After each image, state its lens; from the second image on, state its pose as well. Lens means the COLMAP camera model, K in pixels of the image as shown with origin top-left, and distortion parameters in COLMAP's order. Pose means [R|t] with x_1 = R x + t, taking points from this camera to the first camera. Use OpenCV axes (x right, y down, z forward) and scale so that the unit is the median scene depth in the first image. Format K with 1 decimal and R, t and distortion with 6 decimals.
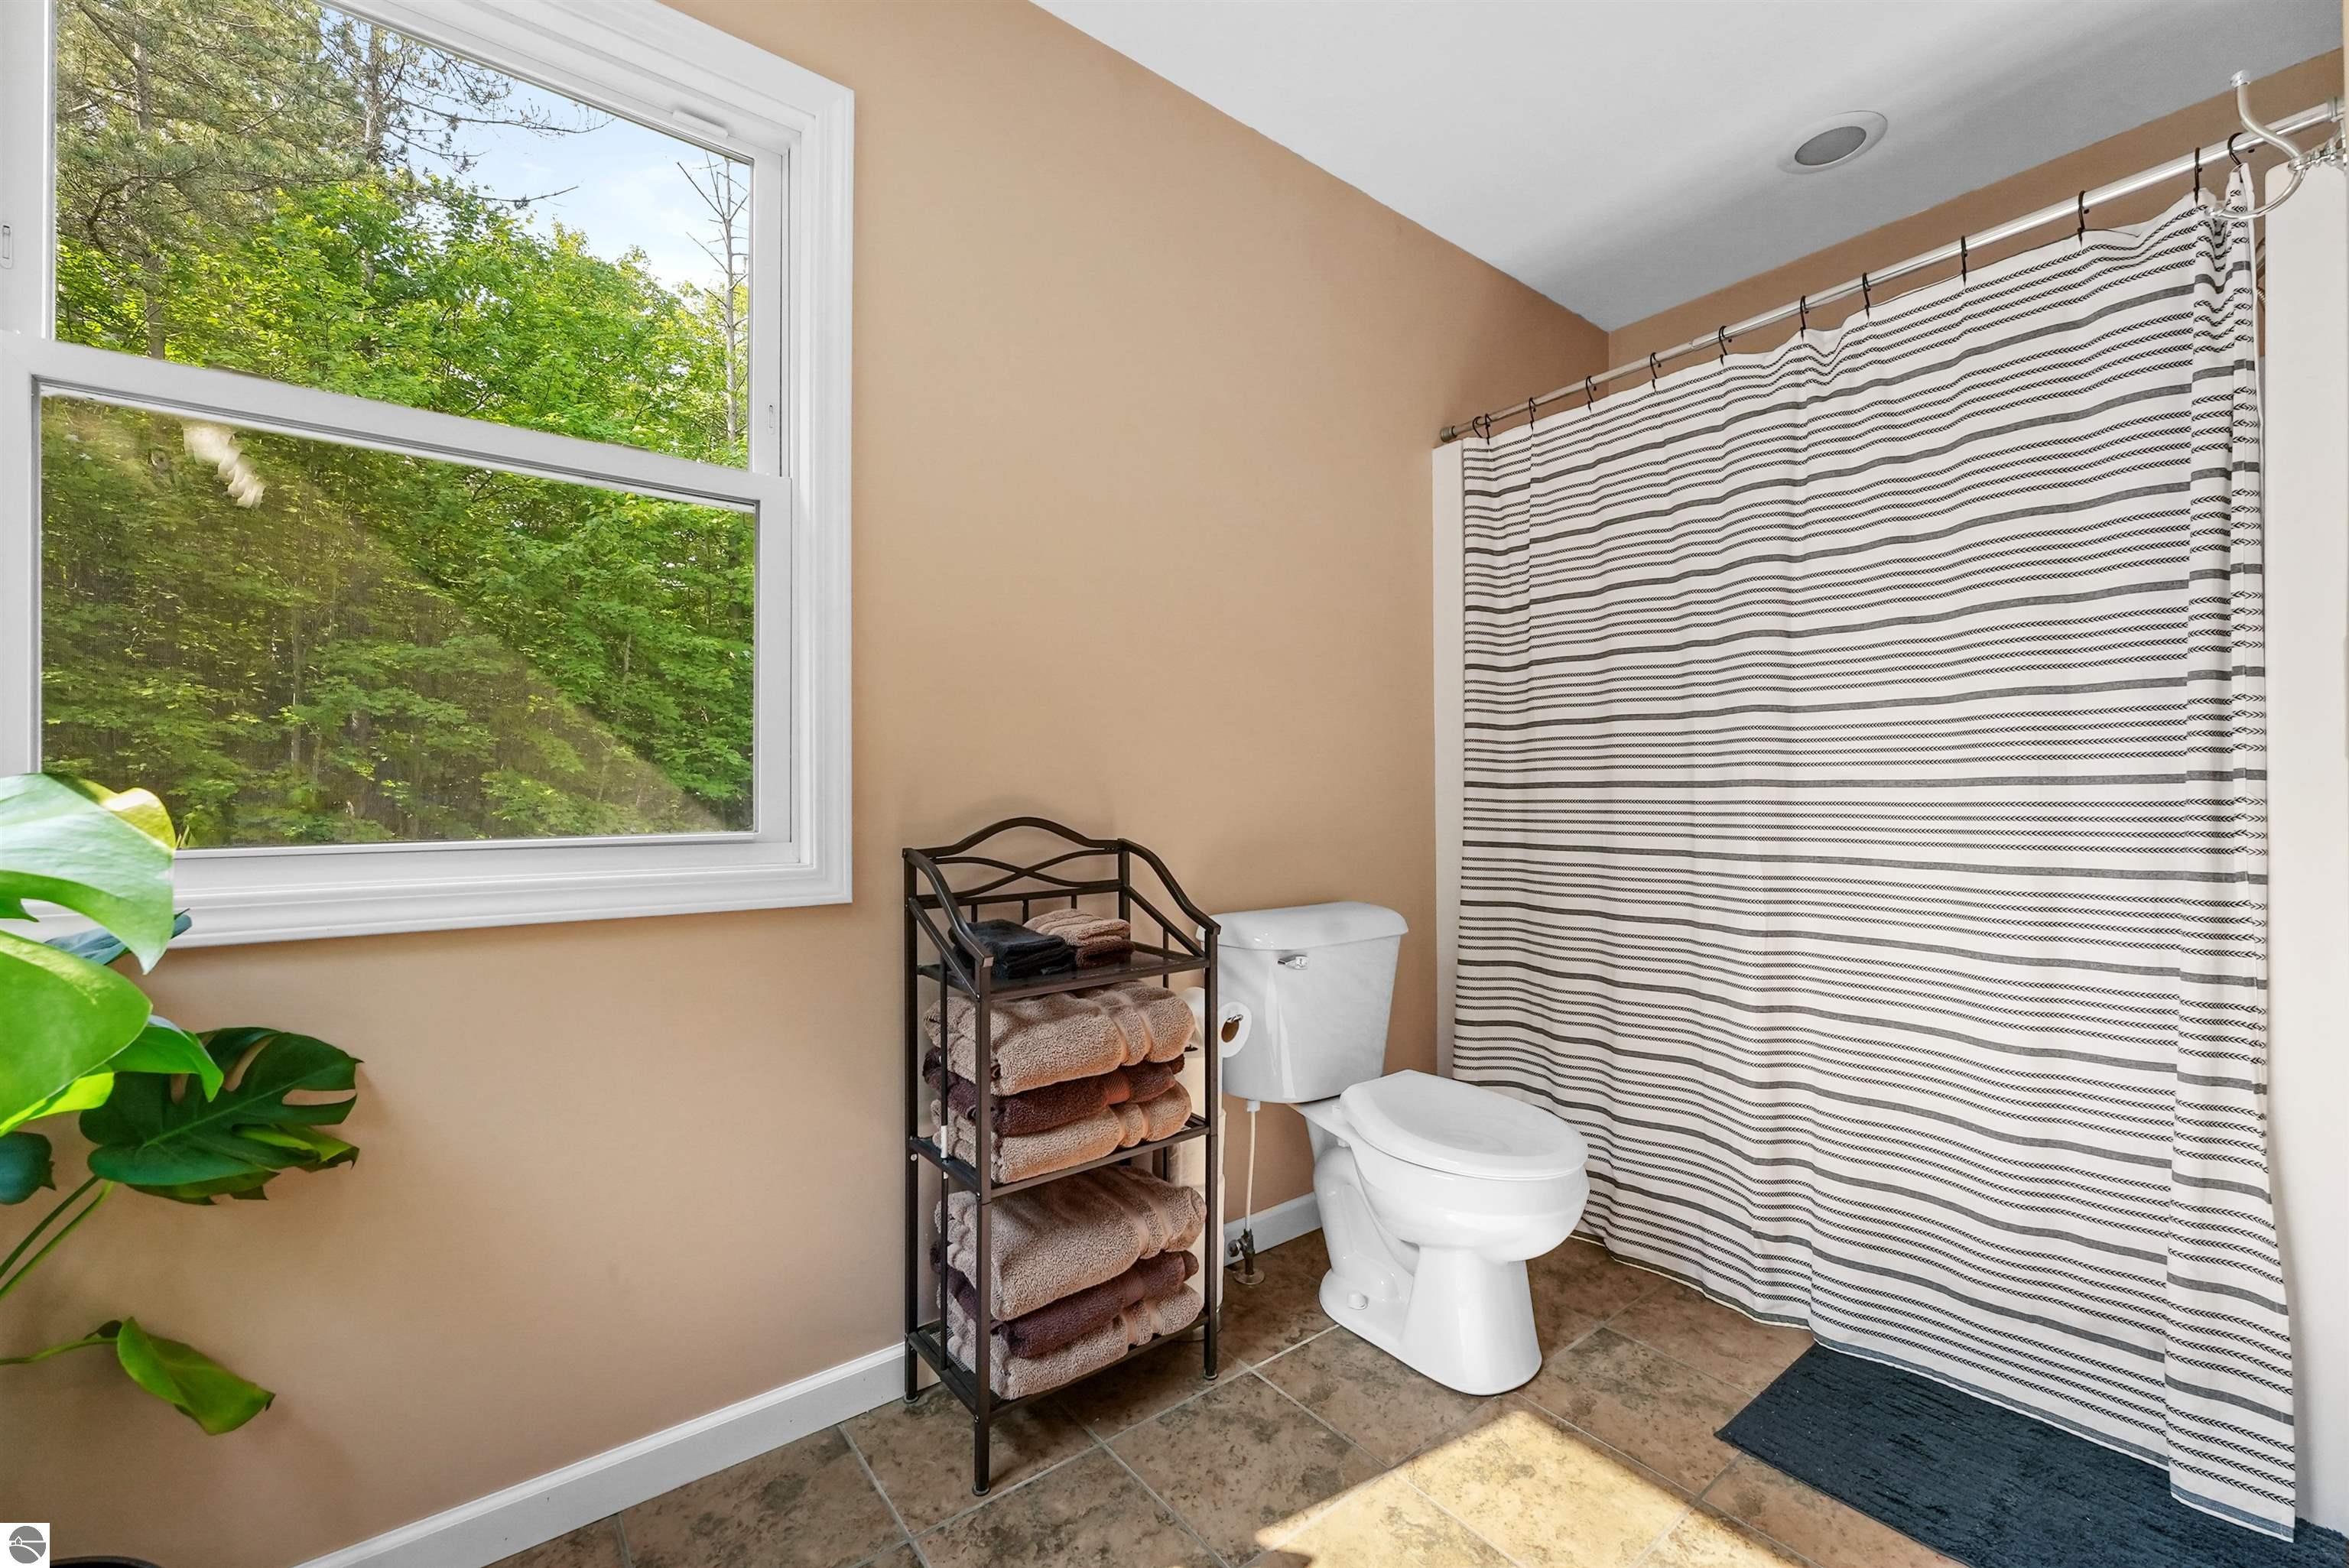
lens RADIAL K [[947.8, 0, 1175.5], [0, 947.8, 790.2], [0, 0, 1]] dist [-0.000767, -0.000363]
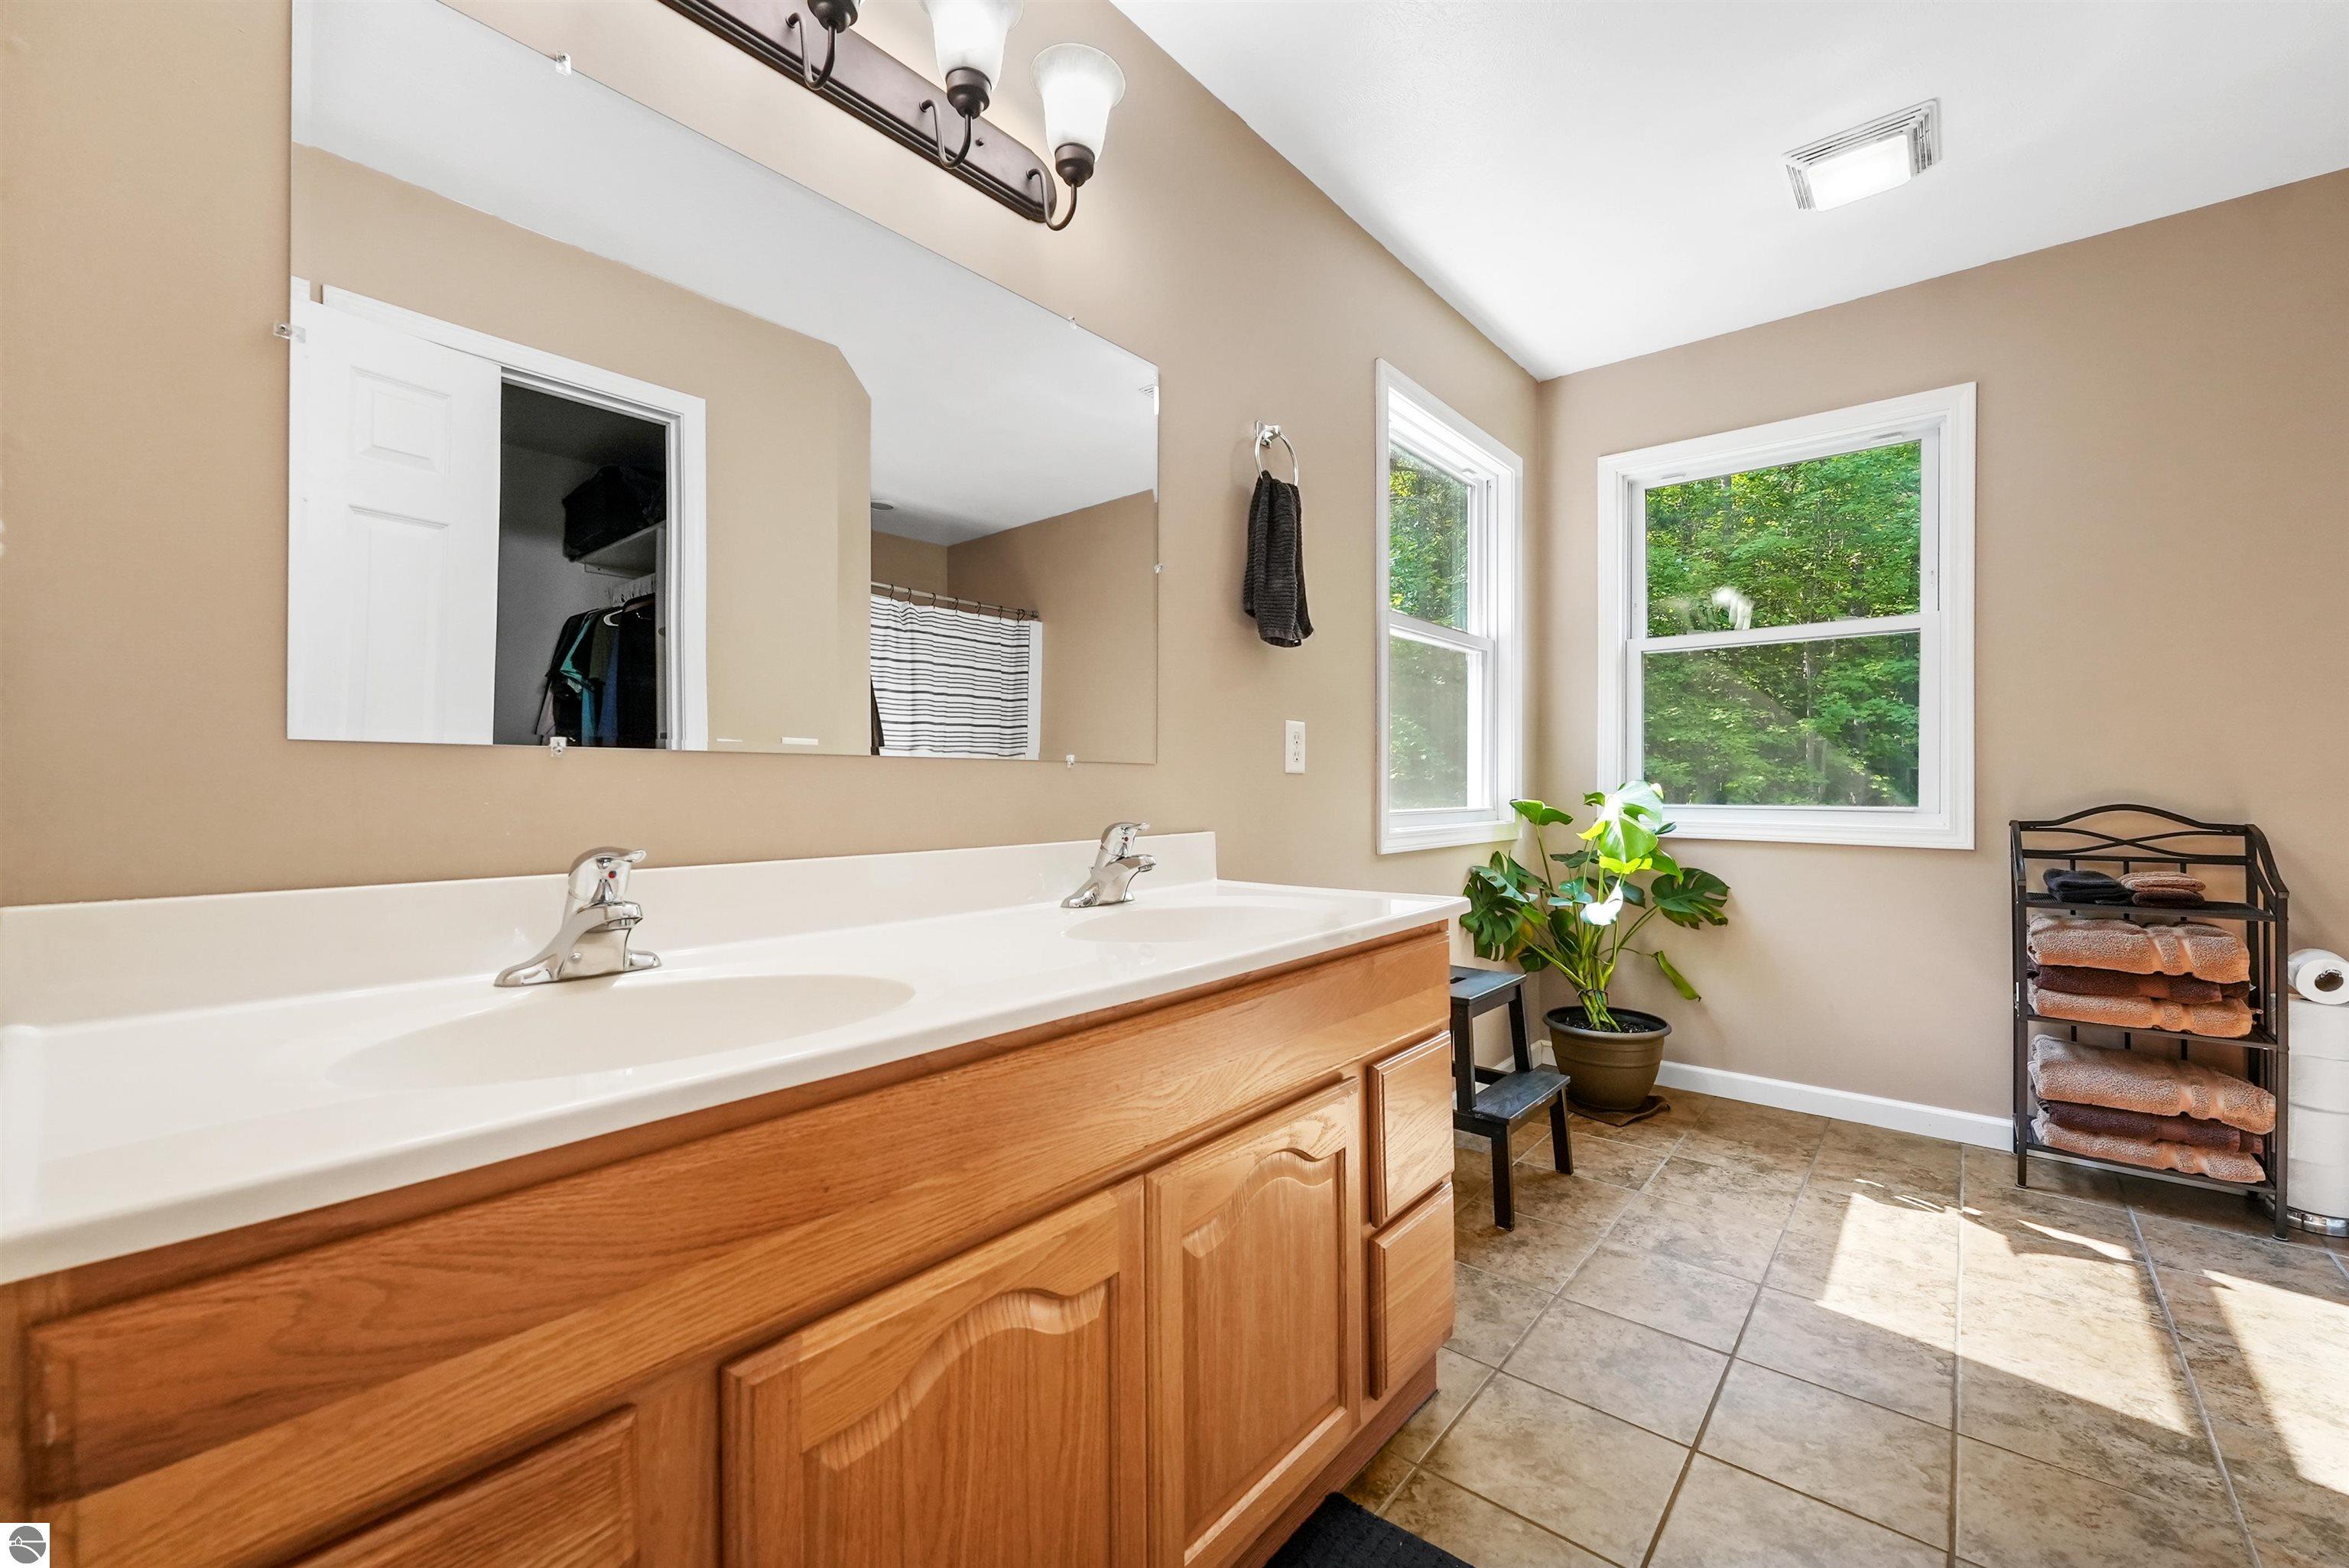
lens RADIAL K [[947.8, 0, 1179.7], [0, 947.8, 779.6], [0, 0, 1]] dist [-0.000767, -0.000363]
pose [[0.214240, -0.002034, -0.976779, 1.014679], [-0.001780, 0.999995, -0.002473, -0.002859], [0.976779, 0.002268, 0.214235, -0.773450]]
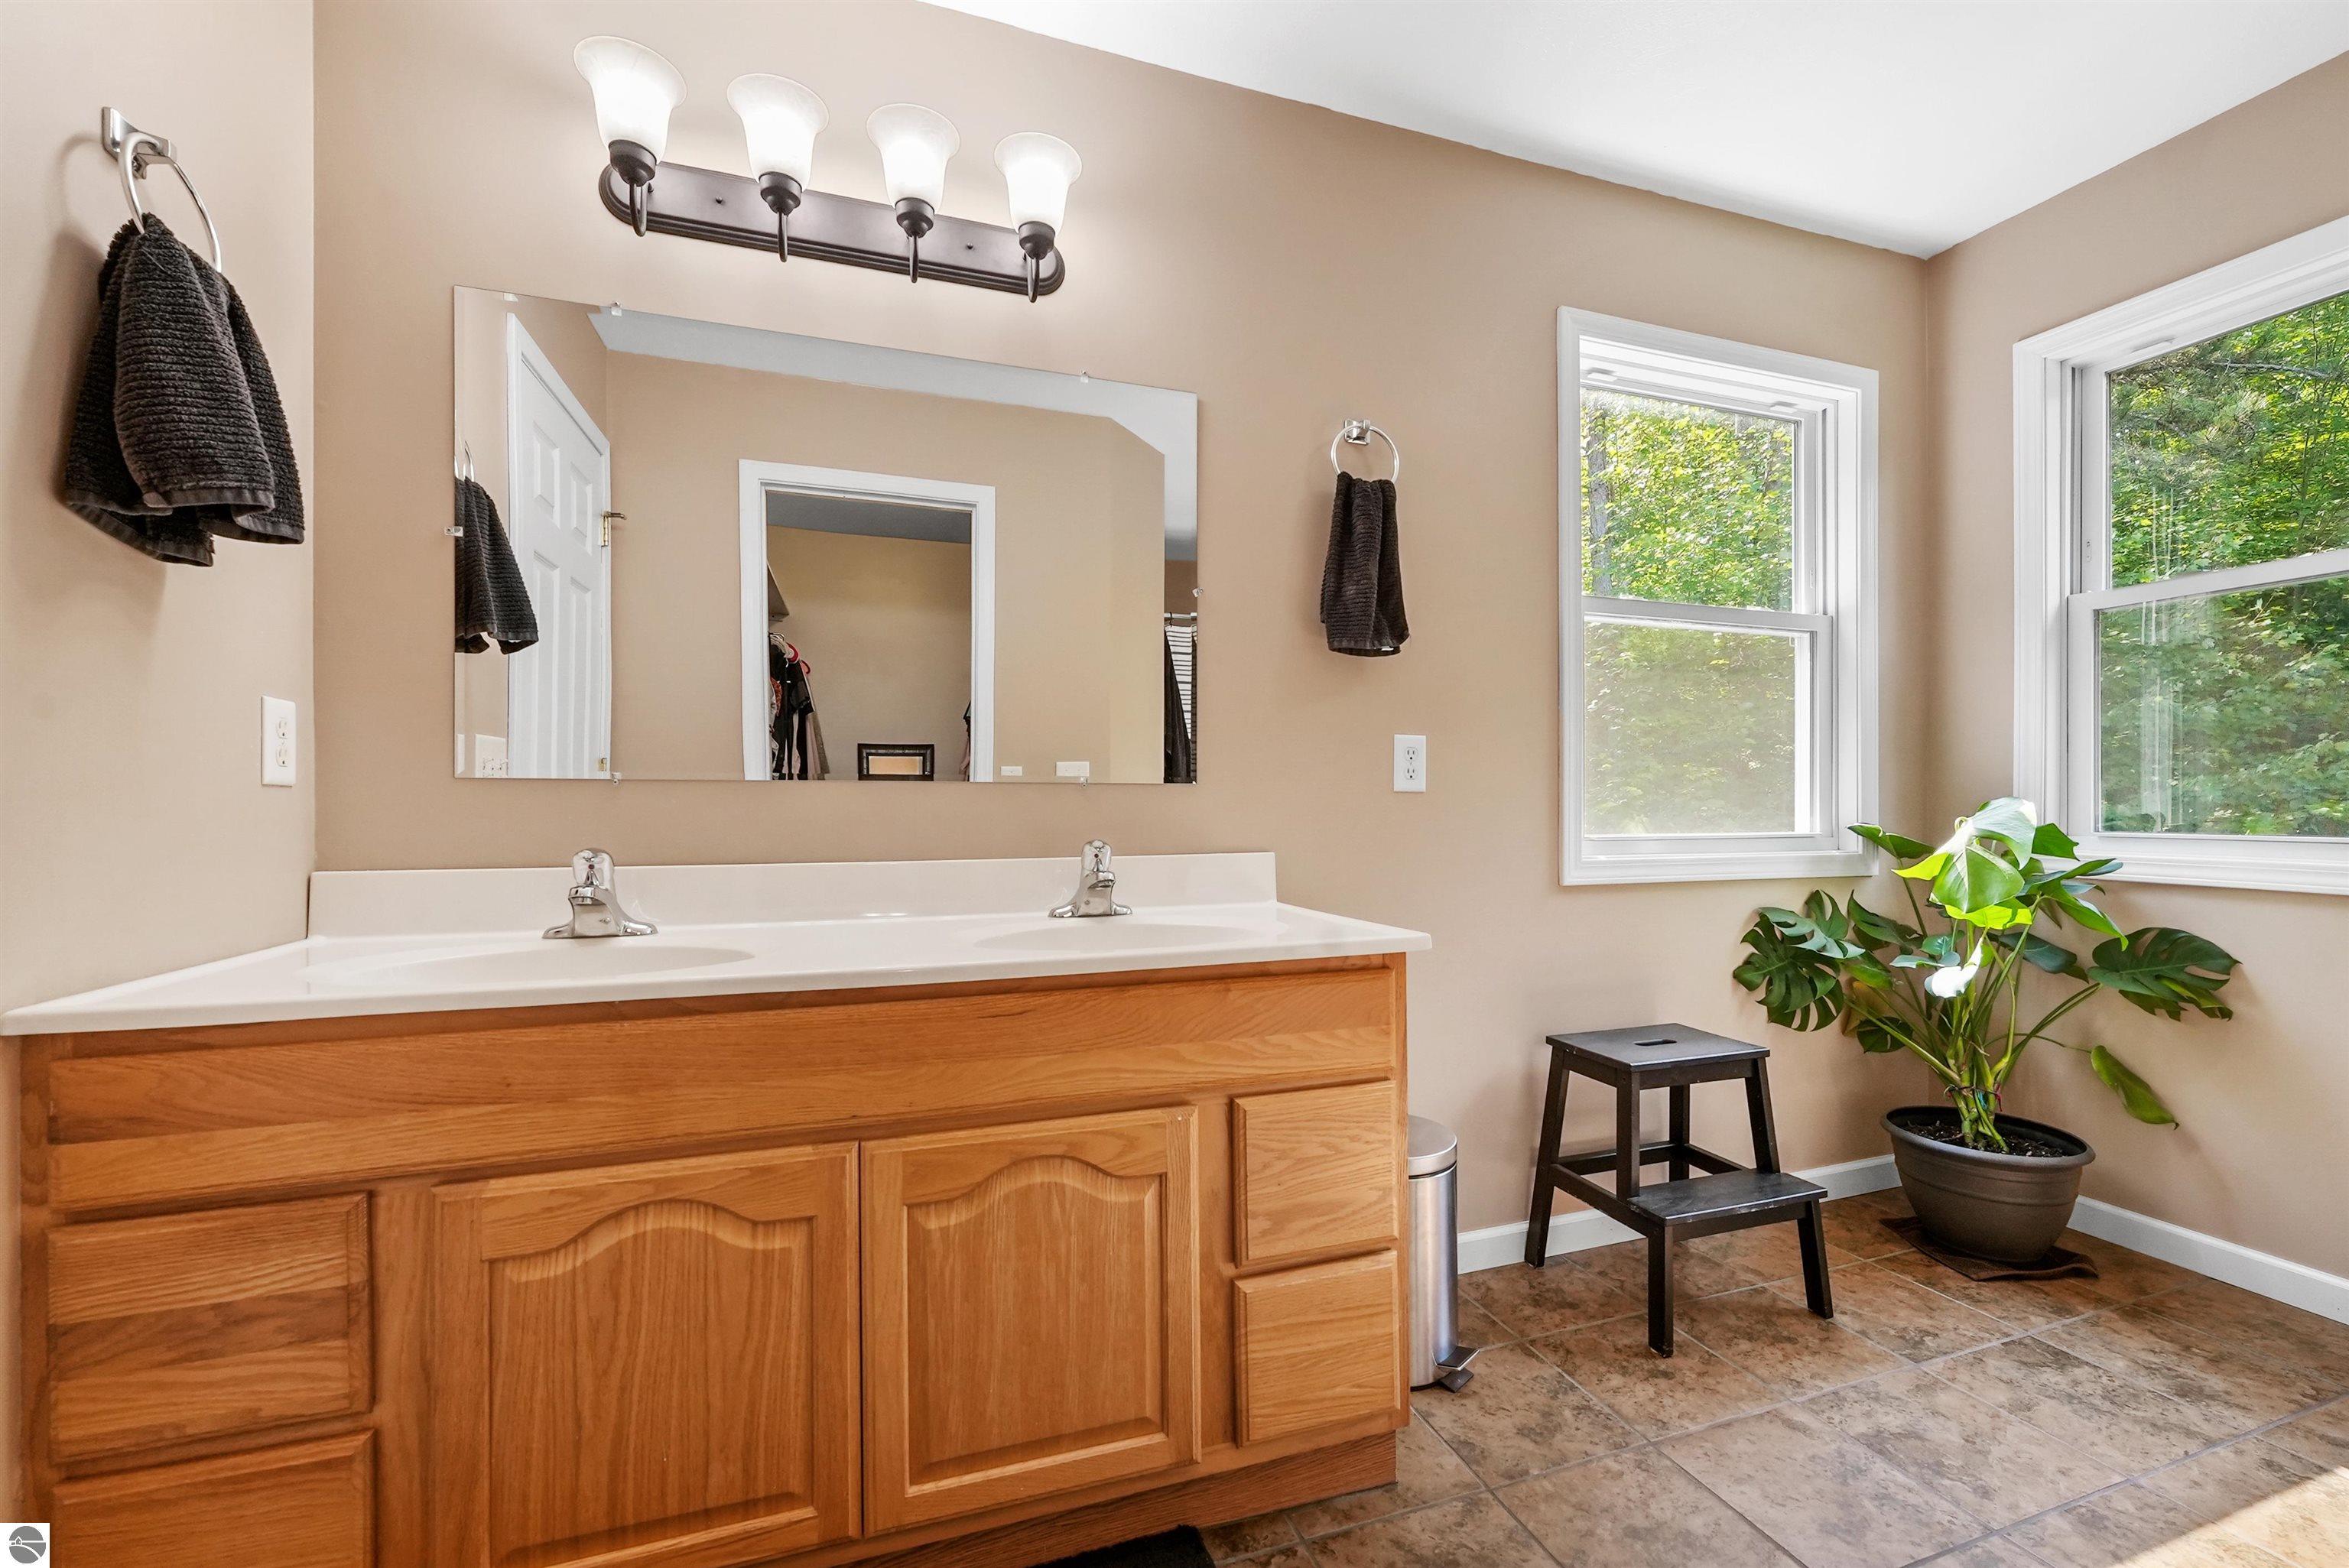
lens RADIAL K [[947.8, 0, 1156.7], [0, 947.8, 801.8], [0, 0, 1]] dist [-0.000767, -0.000363]
pose [[-0.320184, 0.000896, -0.947355, 1.012221], [0.001333, 0.999999, 0.000495, -0.003454], [0.947354, -0.001104, -0.320185, -0.219729]]
